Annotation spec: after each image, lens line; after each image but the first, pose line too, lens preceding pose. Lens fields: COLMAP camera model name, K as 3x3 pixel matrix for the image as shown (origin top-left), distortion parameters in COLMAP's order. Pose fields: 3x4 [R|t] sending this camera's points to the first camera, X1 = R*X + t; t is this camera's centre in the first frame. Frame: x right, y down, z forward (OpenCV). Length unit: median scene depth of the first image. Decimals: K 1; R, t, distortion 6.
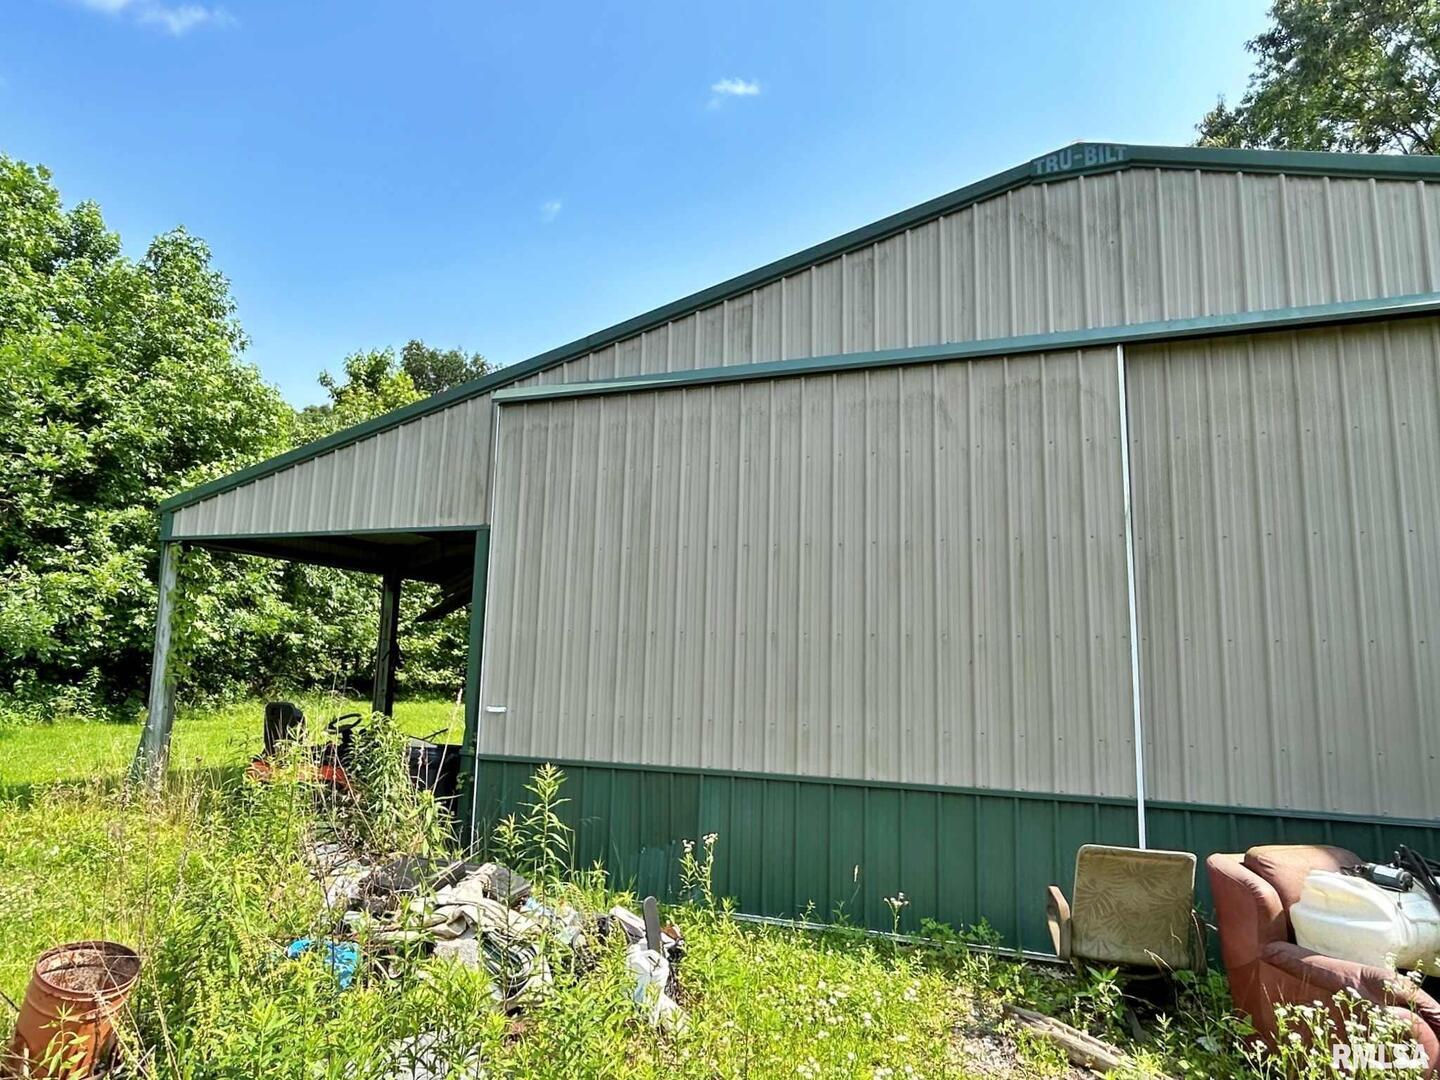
lens RADIAL K [[972.0, 0, 720.0], [0, 972.0, 540.0], [0, 0, 1]] dist [0.000303, -0.003630]
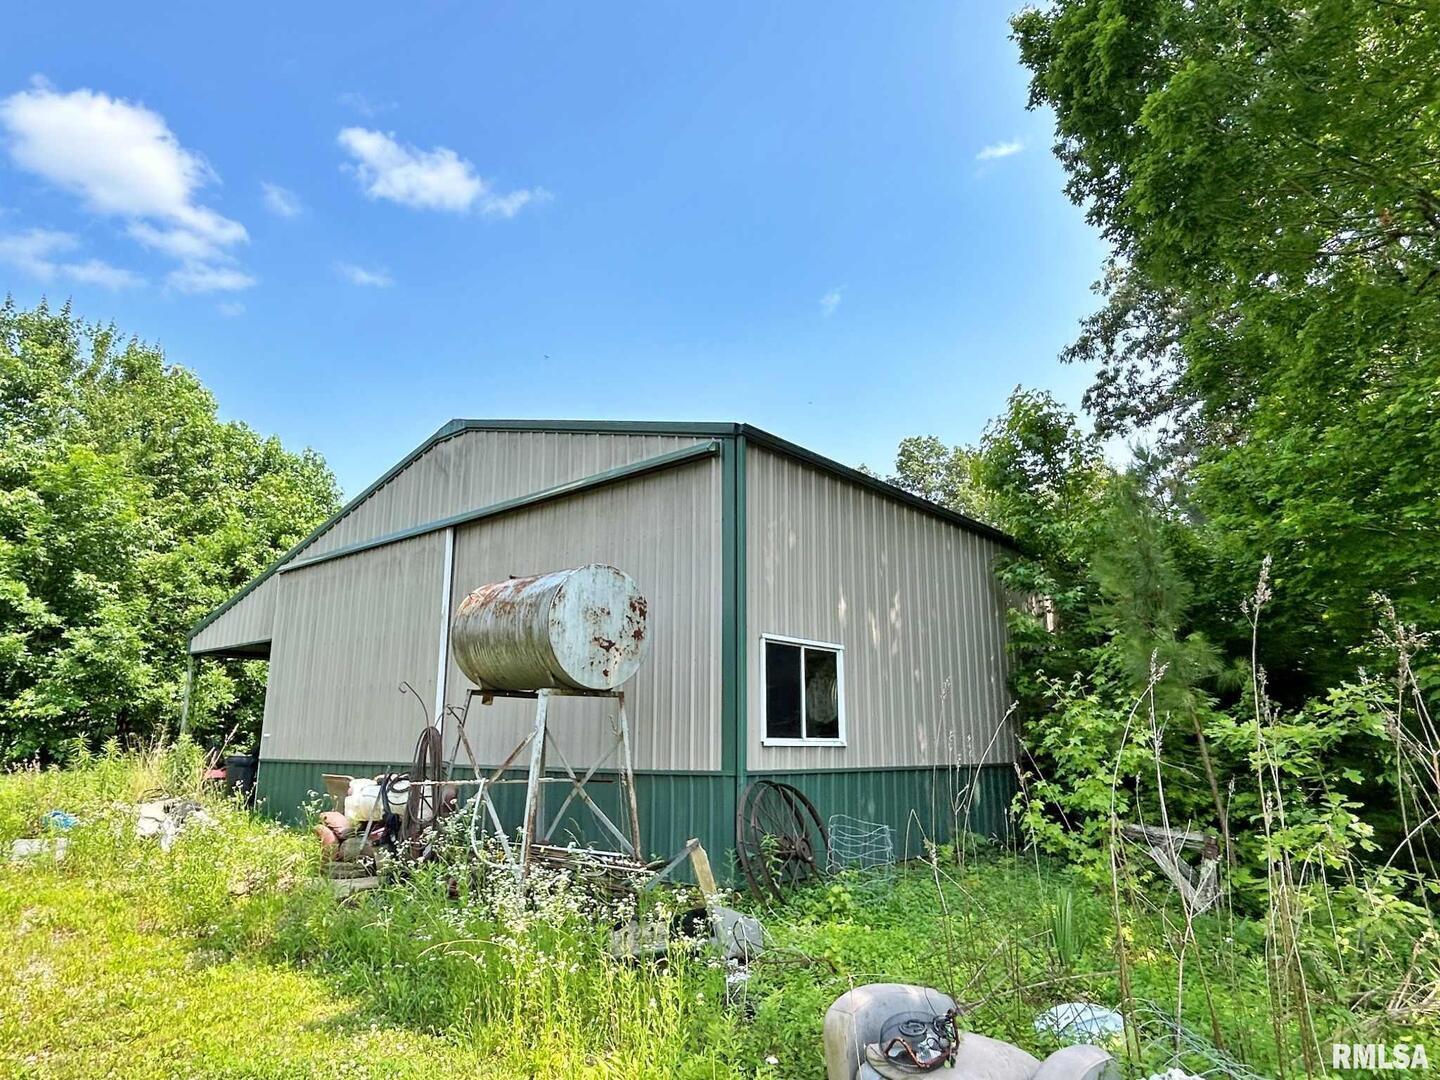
lens RADIAL K [[972.0, 0, 720.0], [0, 972.0, 540.0], [0, 0, 1]] dist [0.000303, -0.003630]
pose [[0.939357, -0.101219, -0.327663, 0.653466], [0.075949, 0.993127, -0.089054, 0.015090], [0.334425, 0.058768, 0.940588, -0.267452]]
